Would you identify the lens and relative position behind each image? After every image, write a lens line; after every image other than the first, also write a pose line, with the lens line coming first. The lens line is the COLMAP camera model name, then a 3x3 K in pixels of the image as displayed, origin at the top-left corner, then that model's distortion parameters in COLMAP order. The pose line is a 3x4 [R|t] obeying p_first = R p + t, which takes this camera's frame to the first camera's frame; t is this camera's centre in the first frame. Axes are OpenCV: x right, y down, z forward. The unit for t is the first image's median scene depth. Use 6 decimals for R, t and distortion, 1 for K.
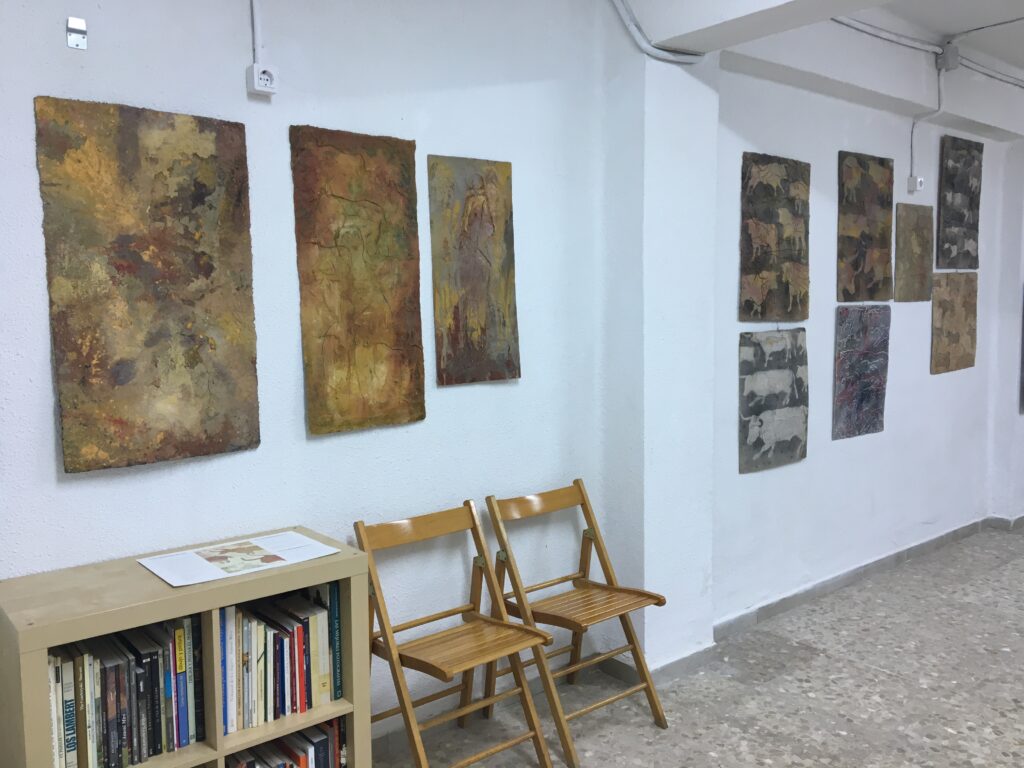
lens RADIAL K [[866.0, 0, 511.2], [0, 866.0, 380.0], [0, 0, 1]] dist [0.032264, -0.028509]
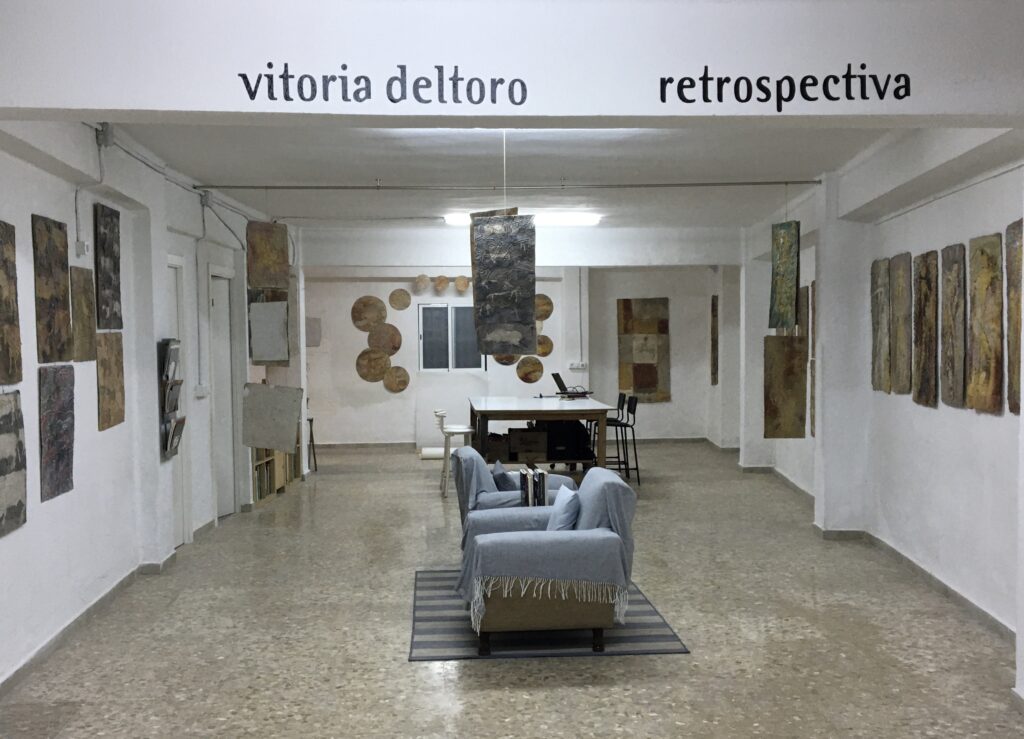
lens RADIAL K [[1081.2, 0, 512.0], [0, 1081.2, 370.3], [0, 0, 1]] dist [0.004323, 0.000000]
pose [[0.562780, -0.015593, 0.826459, -0.340300], [0.073009, 0.996852, -0.030908, -0.003387], [-0.823376, 0.077733, 0.562147, -0.143882]]
